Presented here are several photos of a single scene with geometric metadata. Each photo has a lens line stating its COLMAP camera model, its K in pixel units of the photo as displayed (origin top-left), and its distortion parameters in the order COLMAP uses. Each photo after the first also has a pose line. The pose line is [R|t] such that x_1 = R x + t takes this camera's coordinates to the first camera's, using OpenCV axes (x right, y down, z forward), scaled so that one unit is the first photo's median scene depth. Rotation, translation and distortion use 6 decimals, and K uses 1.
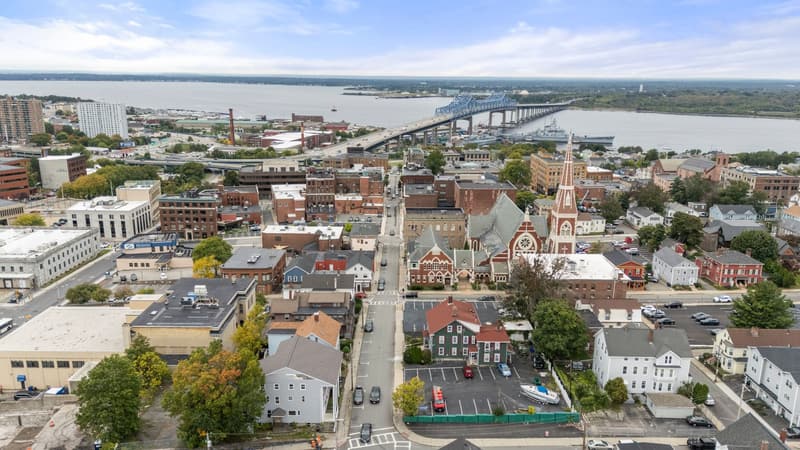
lens RADIAL K [[590.5, 0, 400.0], [0, 590.5, 225.0], [0, 0, 1]] dist [0.095109, -0.101675]
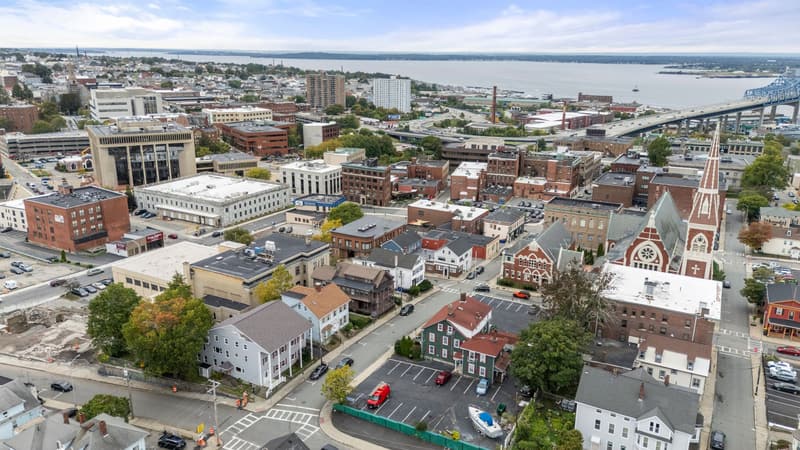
lens RADIAL K [[590.5, 0, 400.0], [0, 590.5, 225.0], [0, 0, 1]] dist [0.095109, -0.101675]
pose [[0.874577, 0.134965, -0.465724, 0.249662], [-0.119399, 0.990850, 0.062926, -0.016940], [0.469956, 0.000573, 0.882690, 0.100305]]
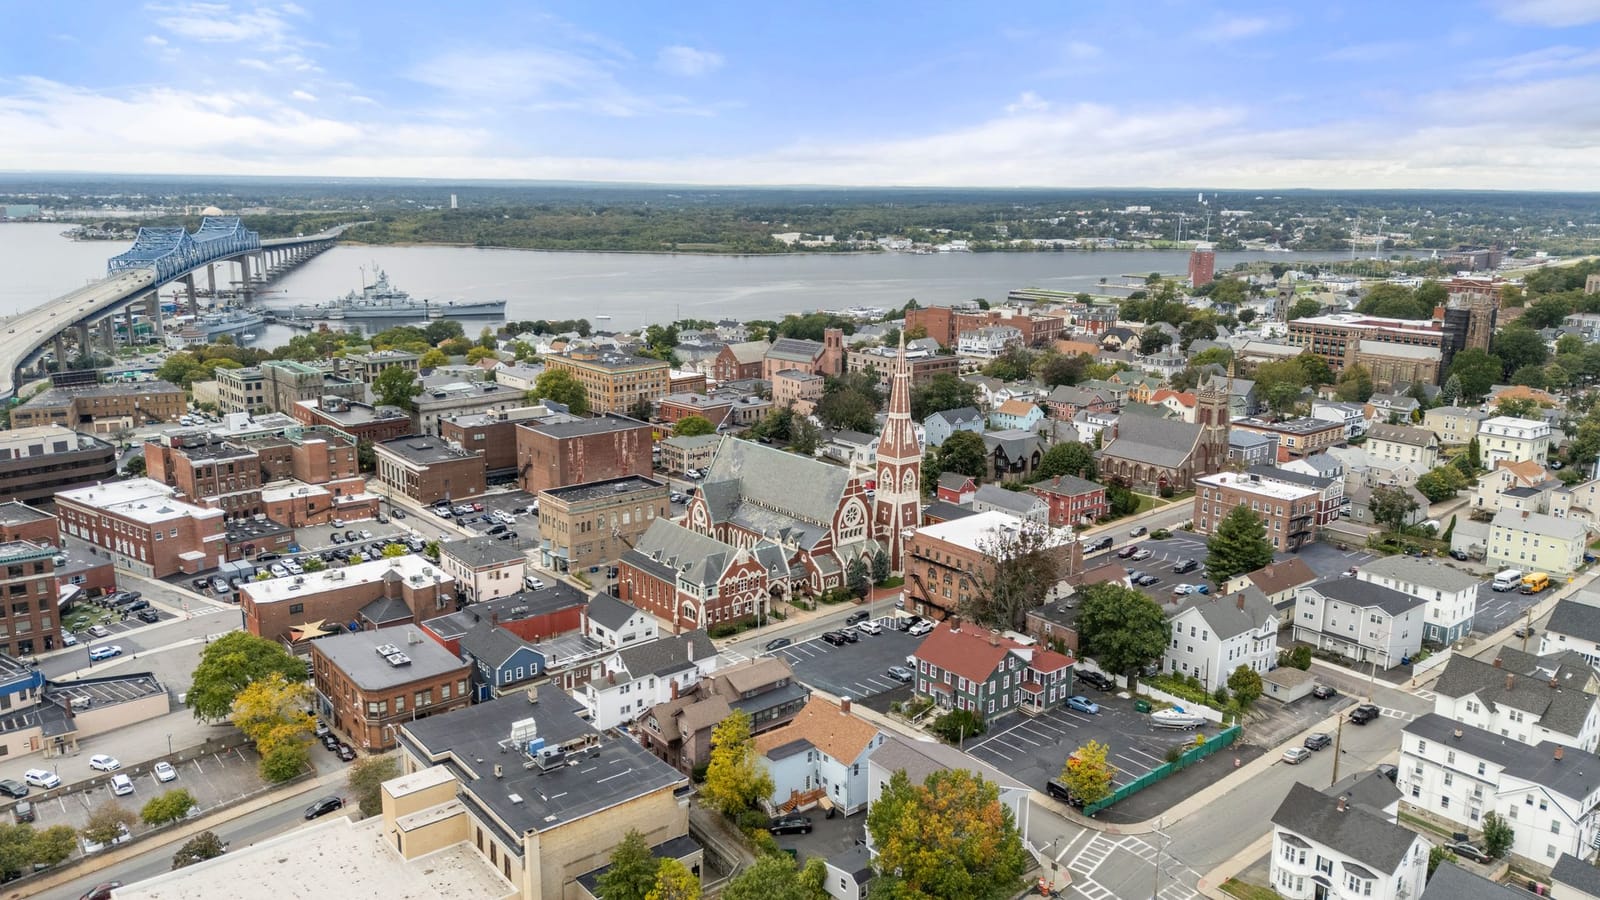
lens RADIAL K [[1180.9, 0, 800.0], [0, 1180.9, 450.0], [0, 0, 1]] dist [0.095109, -0.101675]
pose [[0.776930, -0.140886, 0.613621, -0.471207], [0.150933, 0.987899, 0.035717, -0.072623], [-0.611227, 0.064866, 0.788793, 0.076777]]
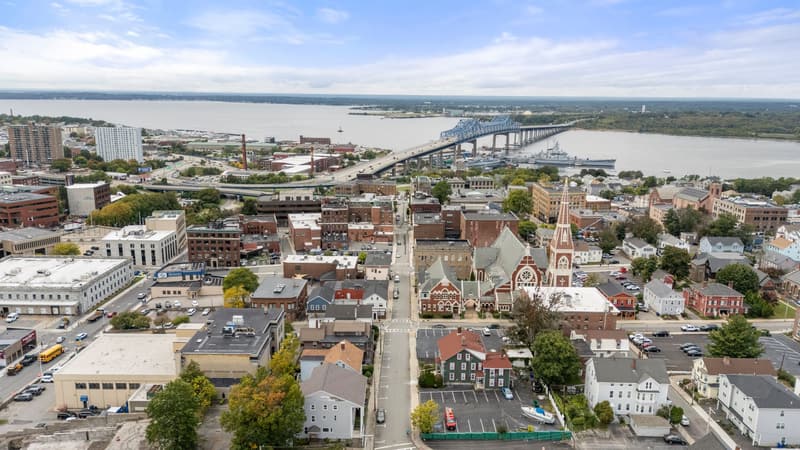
lens RADIAL K [[590.5, 0, 400.0], [0, 590.5, 225.0], [0, 0, 1]] dist [0.095109, -0.101675]
pose [[0.999973, 0.002829, -0.006755, -0.013451], [-0.003025, 0.999570, -0.029151, -0.025685], [0.006670, 0.029171, 0.999552, -0.087500]]
